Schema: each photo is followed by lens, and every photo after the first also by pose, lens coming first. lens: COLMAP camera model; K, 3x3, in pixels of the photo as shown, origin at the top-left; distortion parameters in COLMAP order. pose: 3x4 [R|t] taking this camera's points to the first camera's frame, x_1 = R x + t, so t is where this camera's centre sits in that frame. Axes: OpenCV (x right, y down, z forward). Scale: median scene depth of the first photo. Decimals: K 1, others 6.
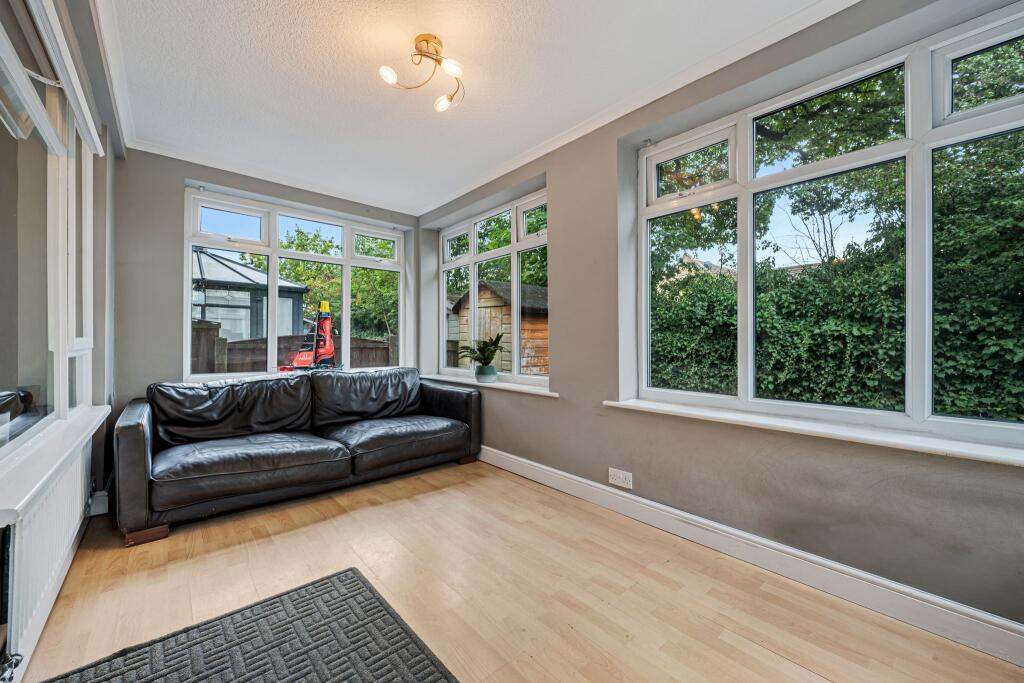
lens RADIAL K [[402.9, 0, 519.5], [0, 402.9, 340.5], [0, 0, 1]] dist [0.000761, -0.000037]
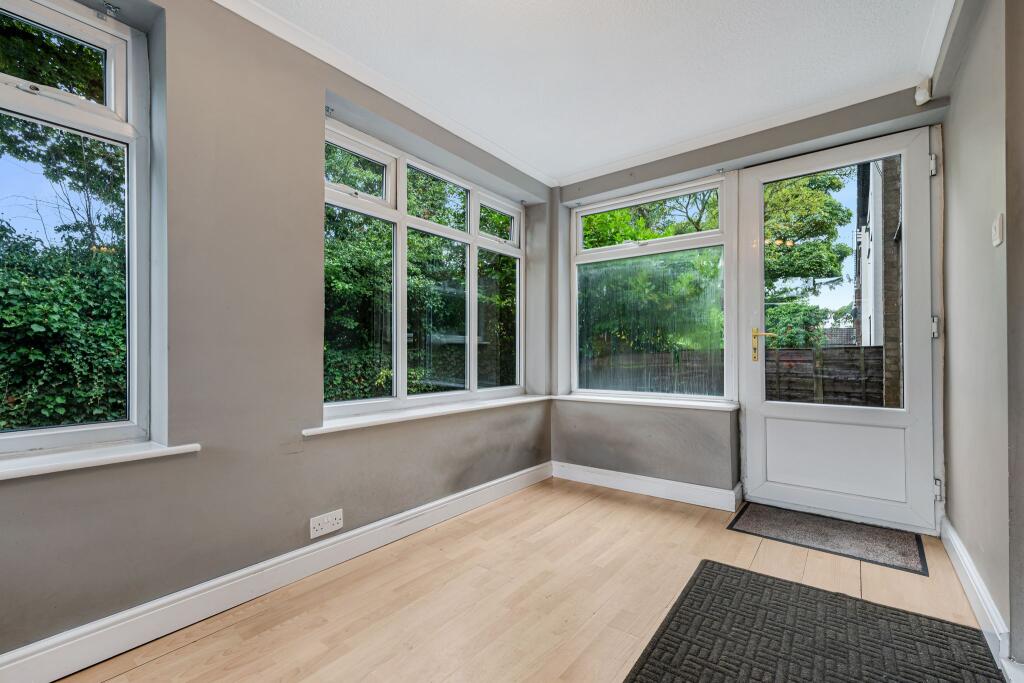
lens RADIAL K [[433.4, 0, 515.6], [0, 433.4, 342.6], [0, 0, 1]] dist [0.004302, 0.000185]
pose [[-0.182412, 0.016241, 0.983088, -0.749429], [-0.006341, 0.999823, -0.017695, 0.003145], [-0.983202, -0.009462, -0.182277, 0.914345]]
